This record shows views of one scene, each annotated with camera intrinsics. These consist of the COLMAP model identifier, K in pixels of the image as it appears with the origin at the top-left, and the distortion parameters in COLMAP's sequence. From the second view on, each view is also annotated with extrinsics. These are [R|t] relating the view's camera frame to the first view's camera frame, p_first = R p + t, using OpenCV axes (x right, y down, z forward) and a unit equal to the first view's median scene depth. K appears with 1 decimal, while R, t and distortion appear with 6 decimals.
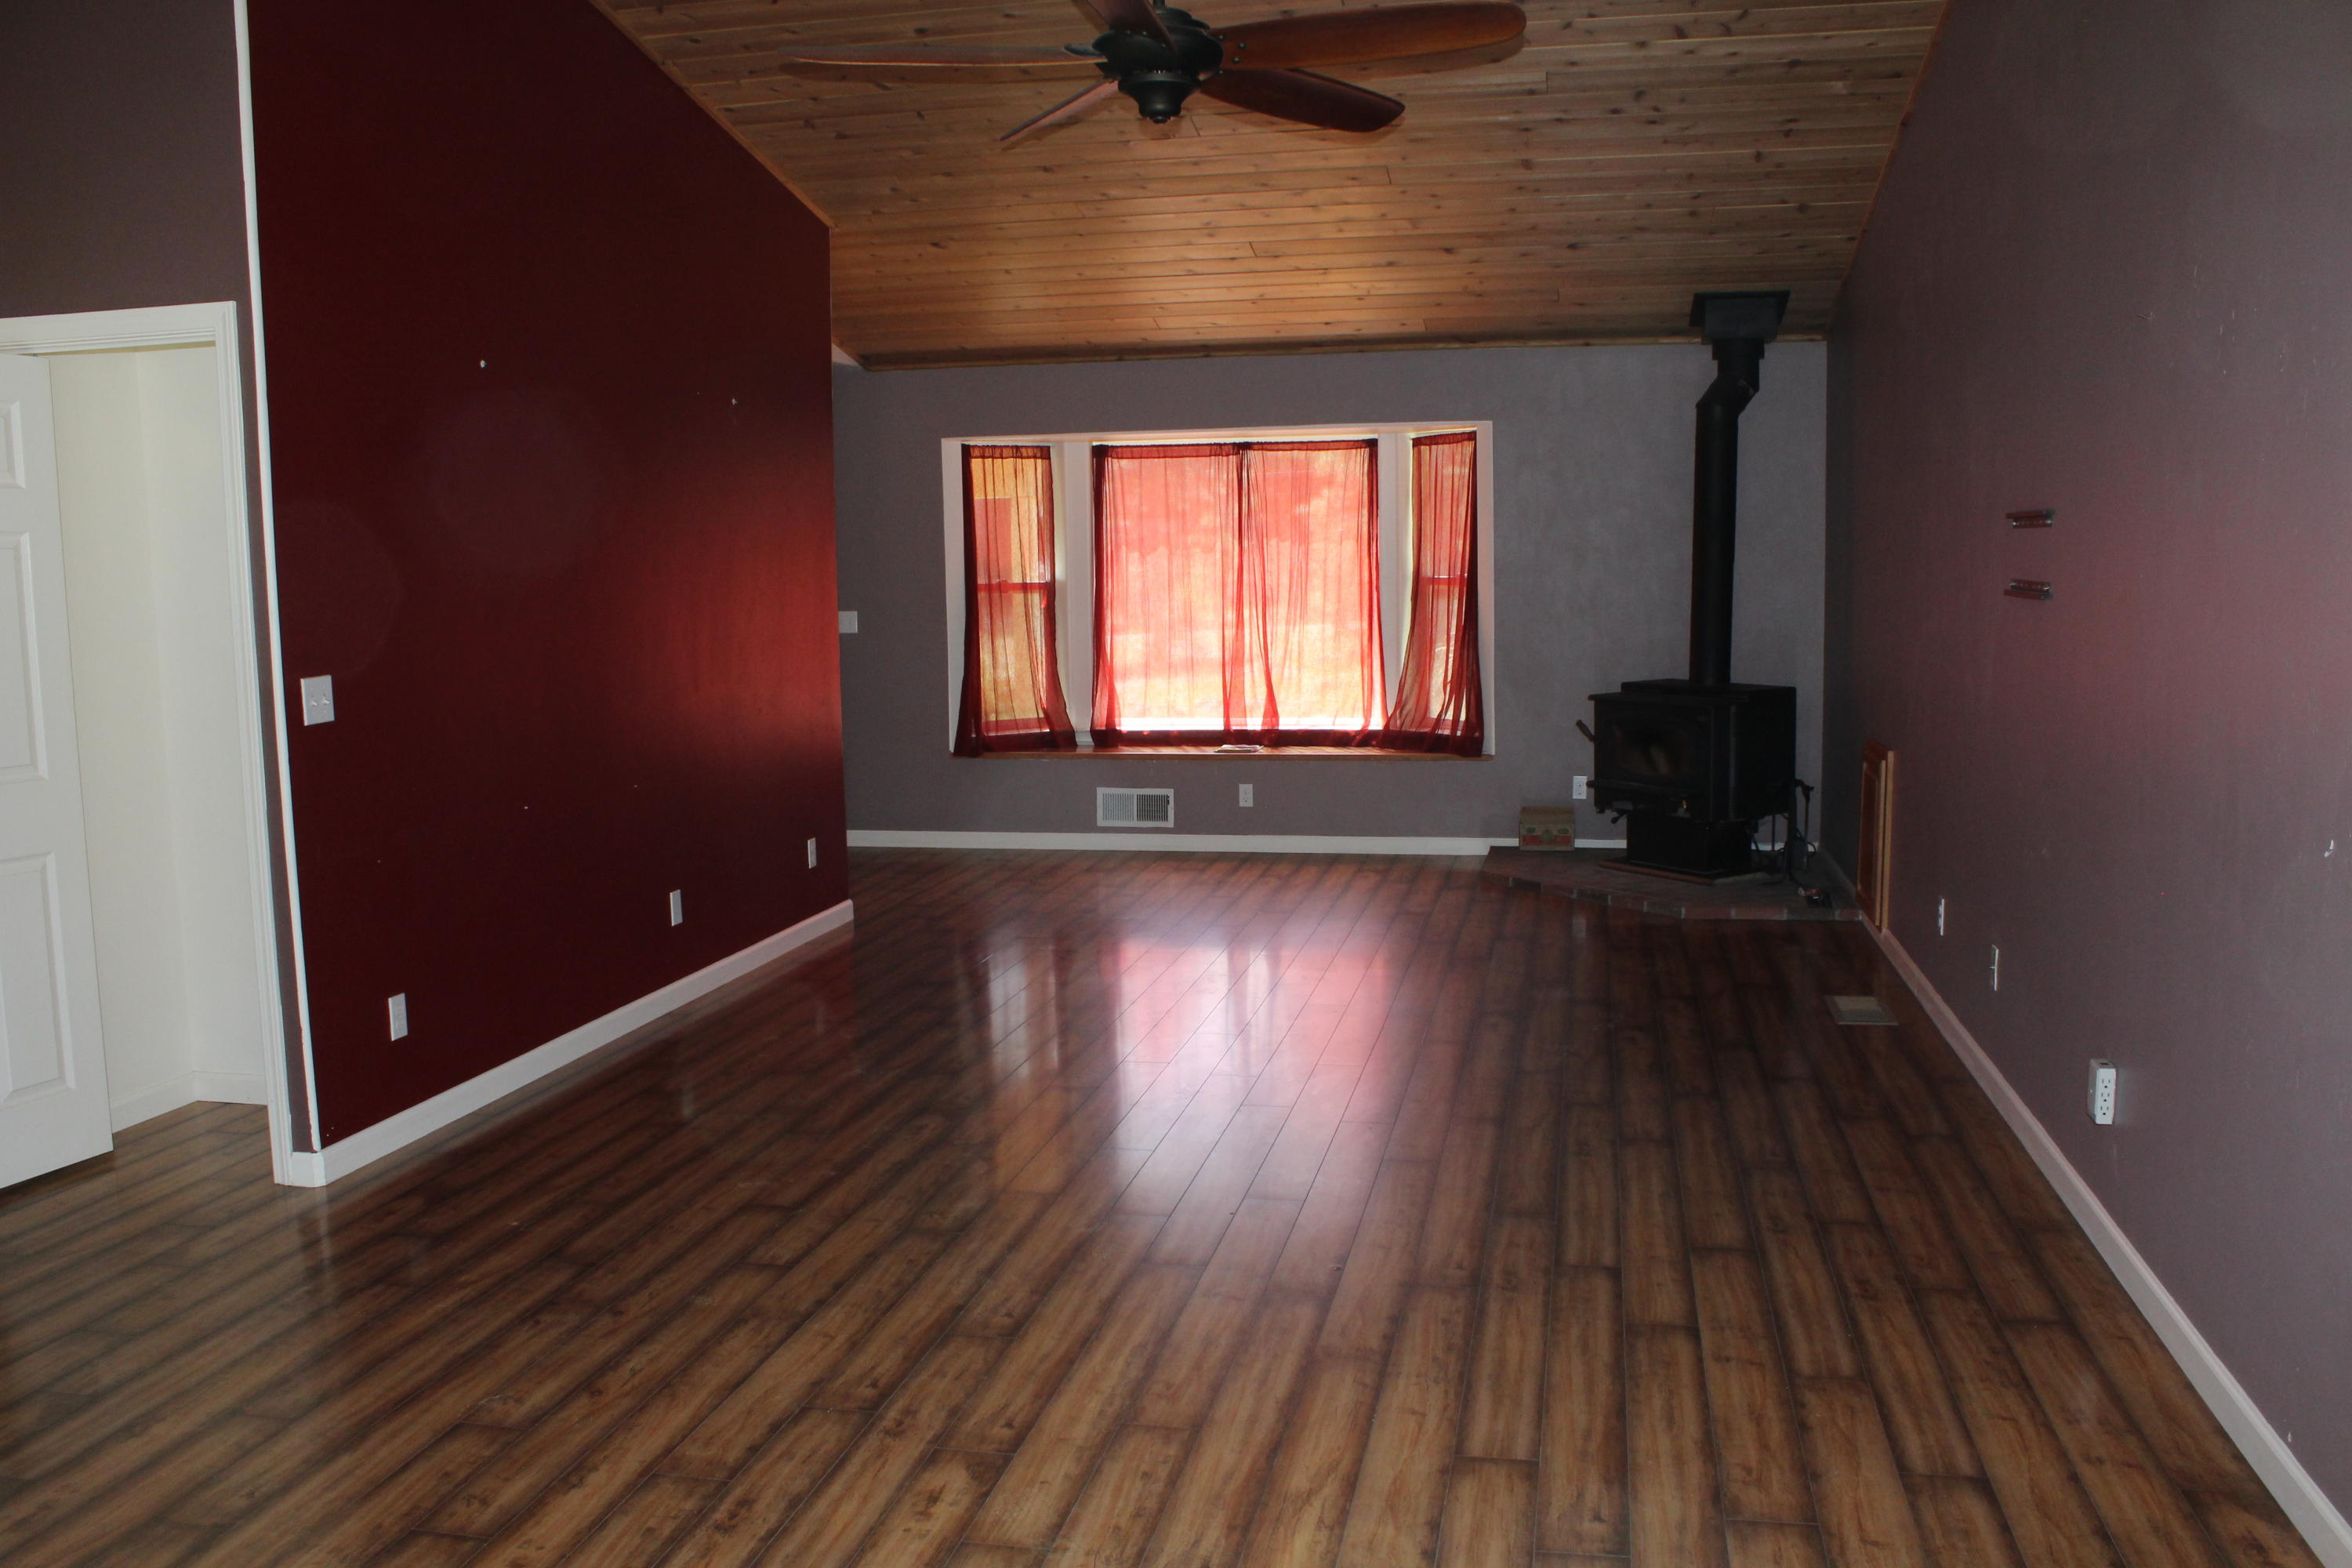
lens RADIAL K [[1969.2, 0, 1170.4], [0, 1969.2, 794.5], [0, 0, 1]] dist [-0.156355, 0.133086]
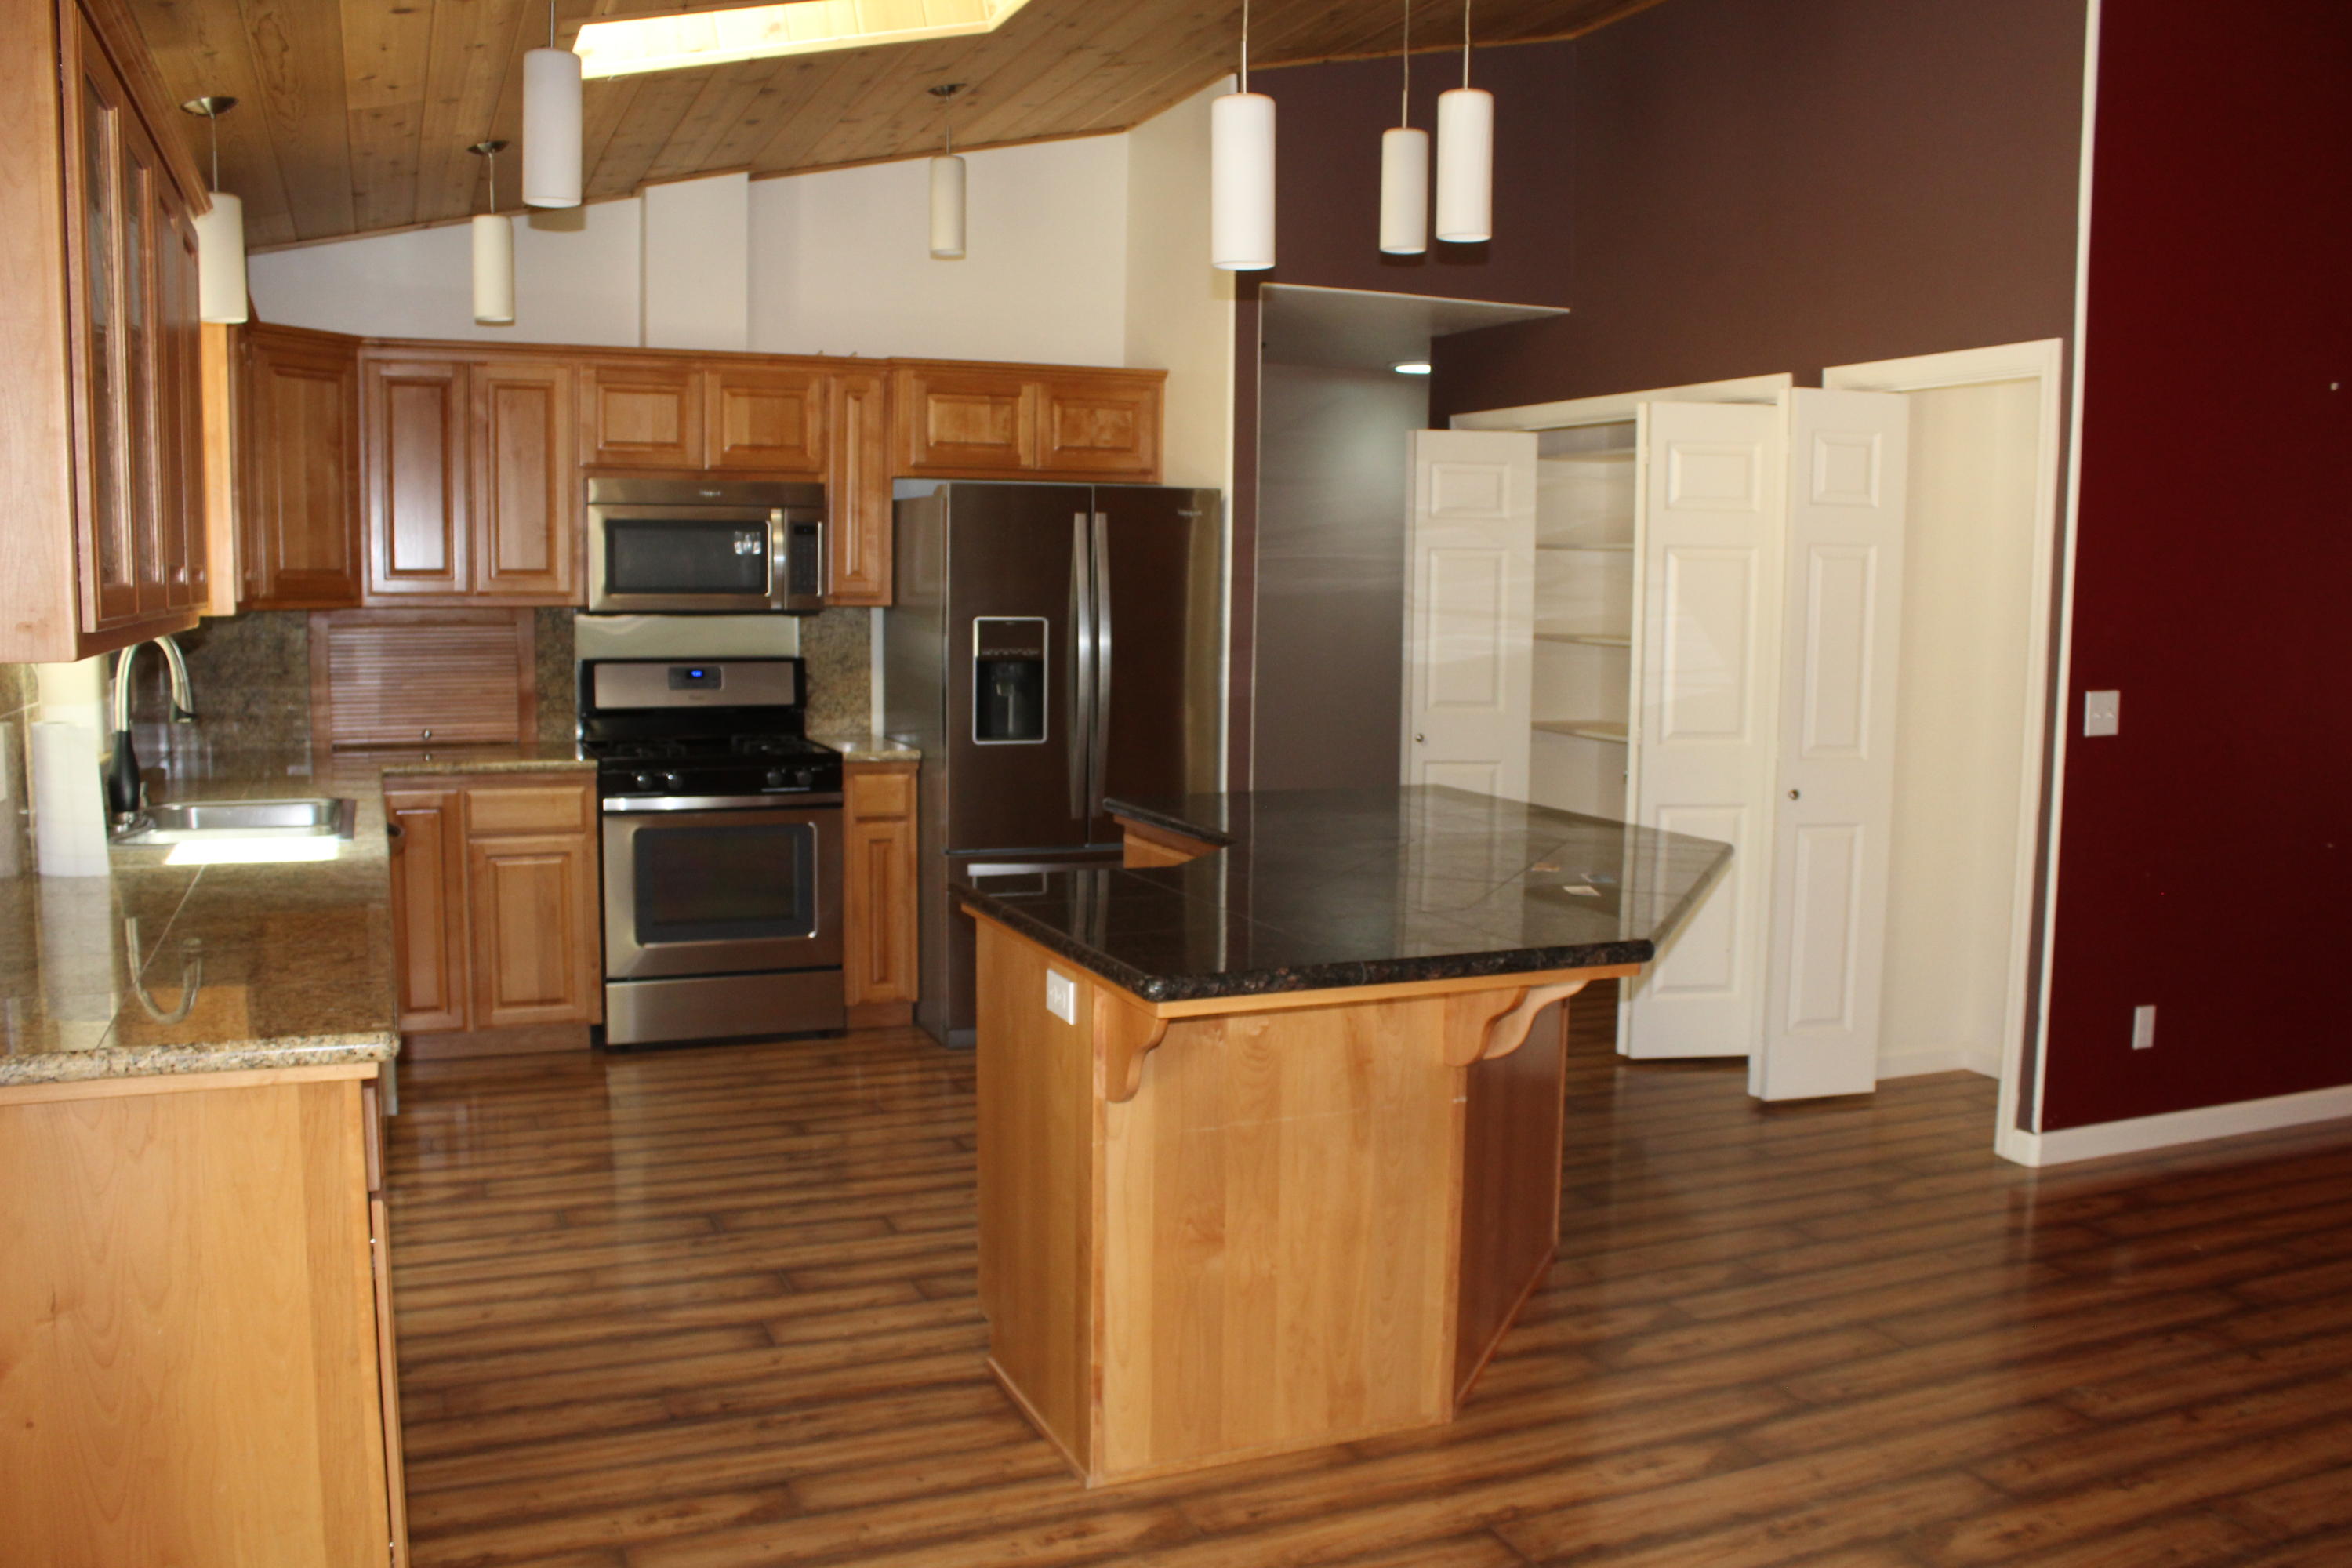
lens RADIAL K [[1969.2, 0, 1170.4], [0, 1969.2, 794.5], [0, 0, 1]] dist [-0.156355, 0.133086]
pose [[0.574087, 0.116021, -0.810532, 0.140777], [-0.118095, 0.991292, 0.058251, -0.006989], [0.810233, 0.062279, 0.582790, -0.029433]]
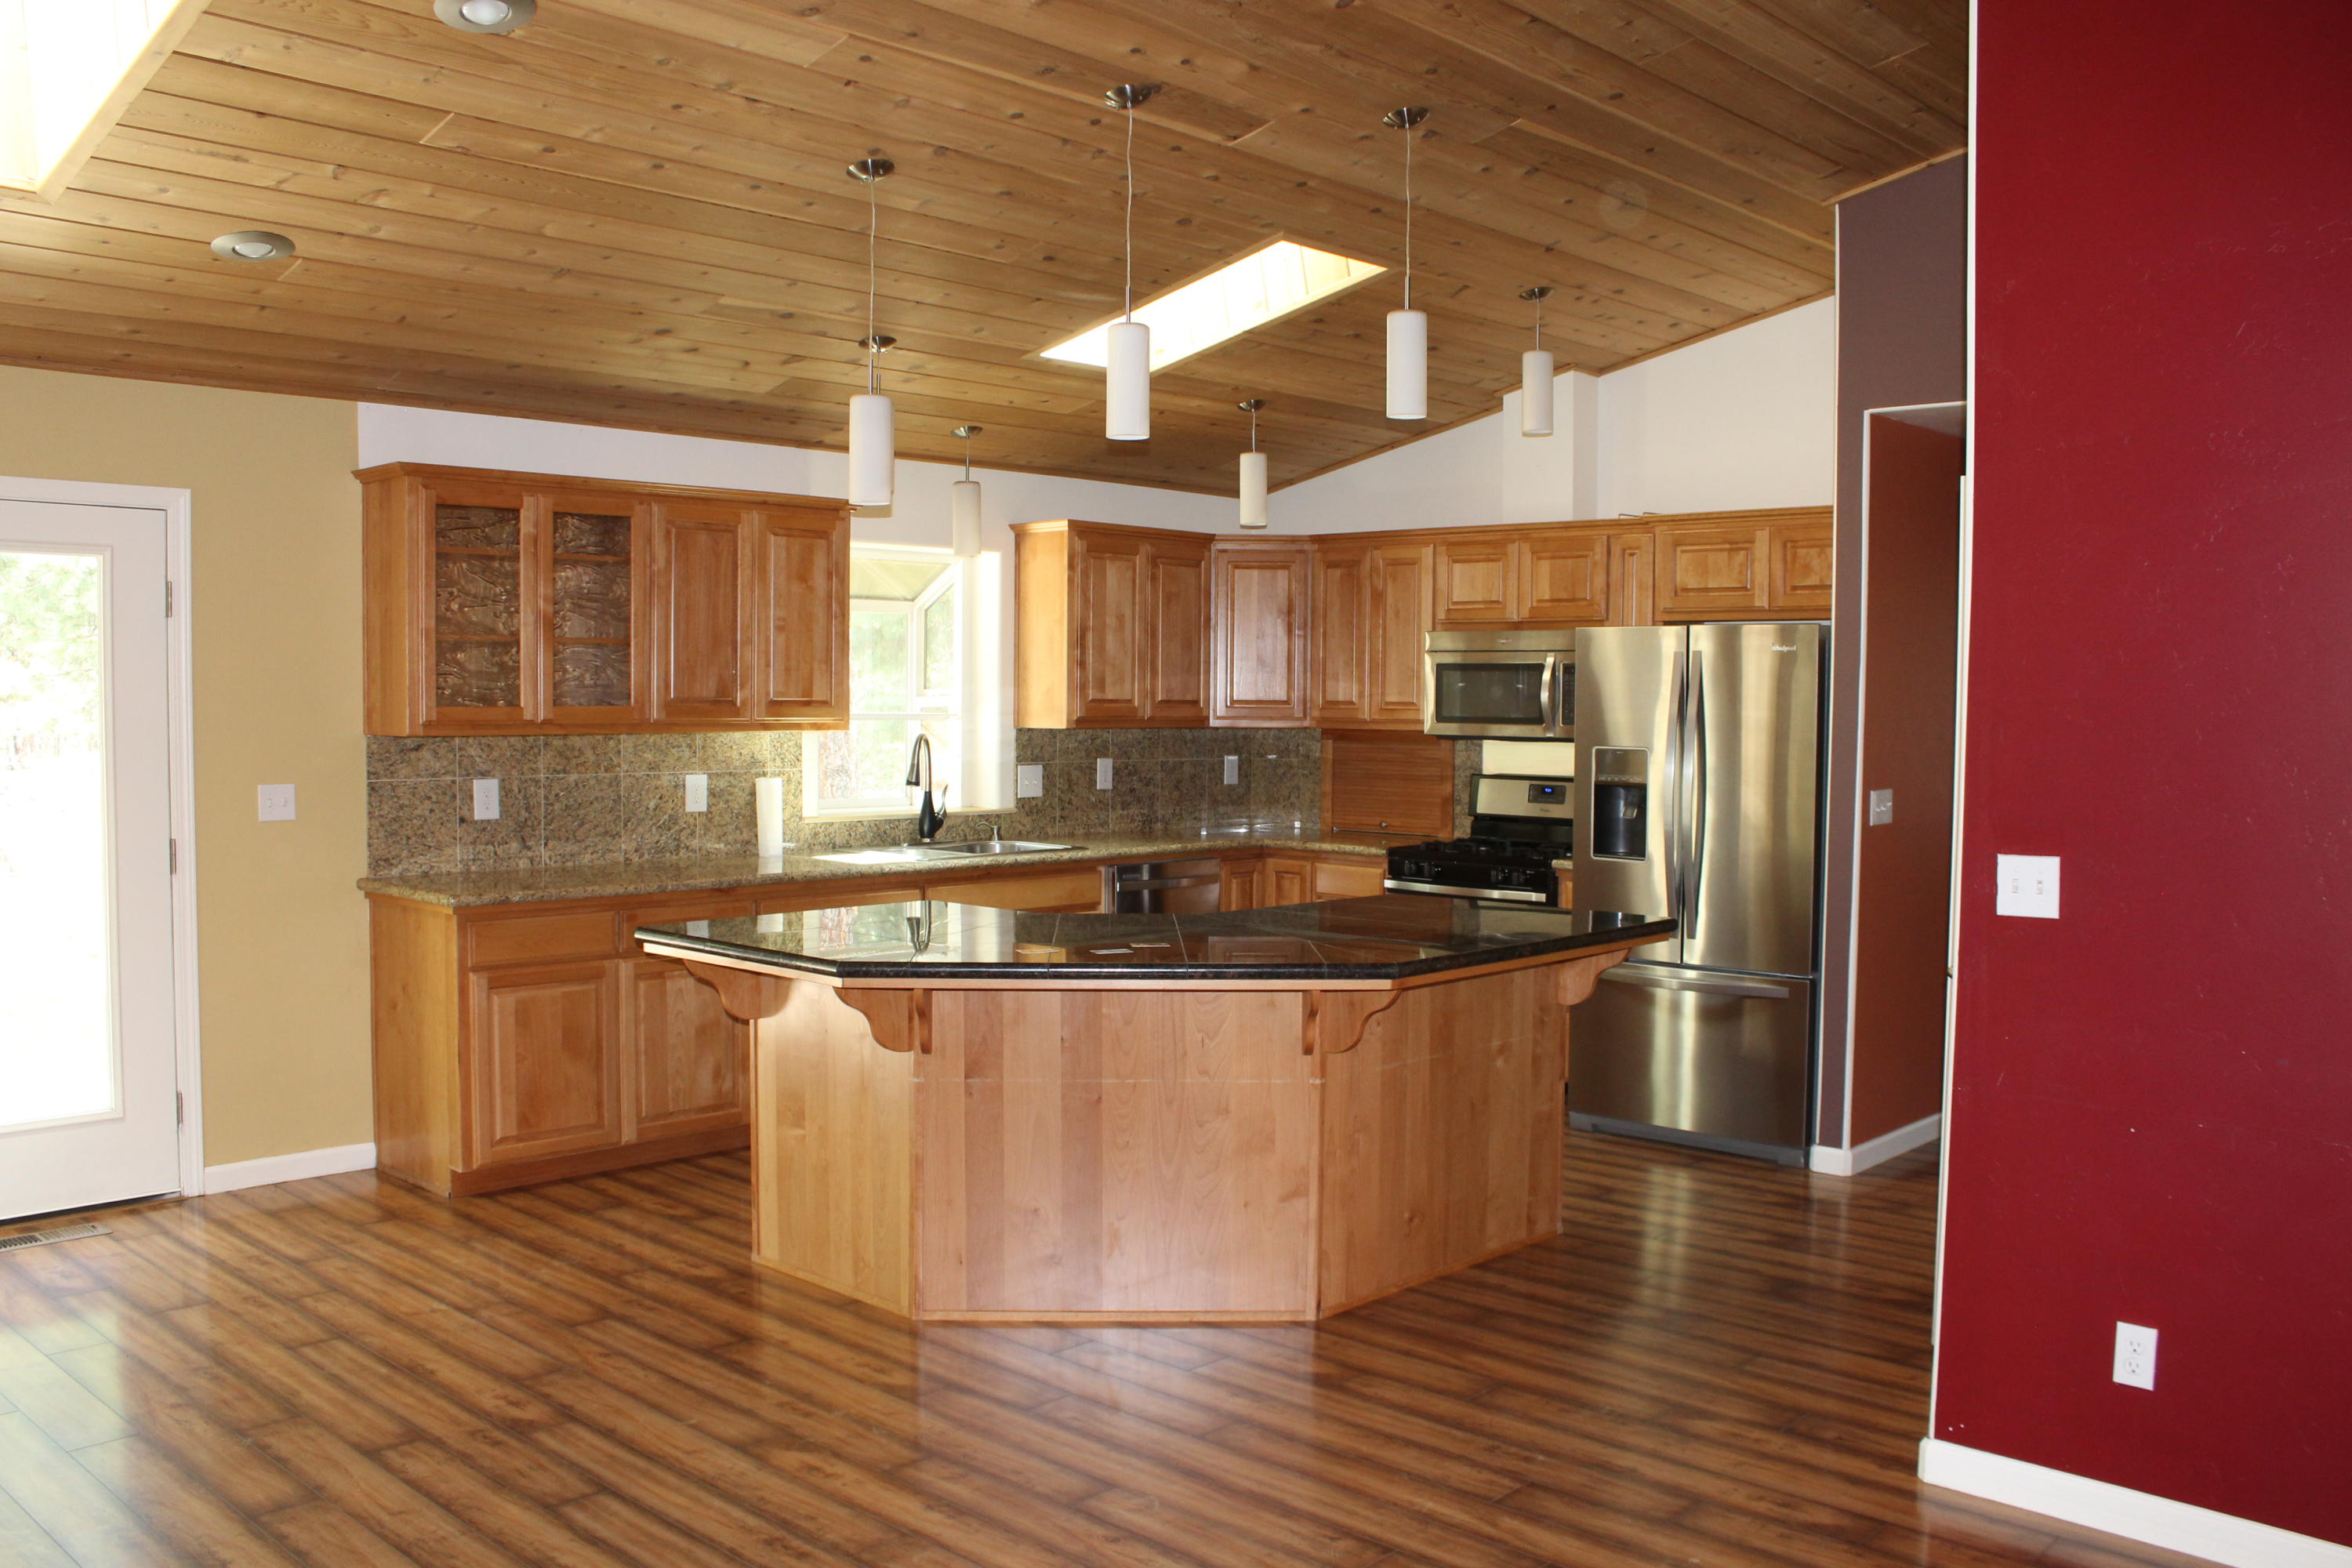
lens RADIAL K [[1969.2, 0, 1170.4], [0, 1969.2, 794.5], [0, 0, 1]] dist [-0.156355, 0.133086]
pose [[-0.520979, 0.058123, -0.851589, 0.457302], [-0.098930, 0.986844, 0.127877, -0.178532], [0.847817, 0.150869, -0.508374, 1.303774]]
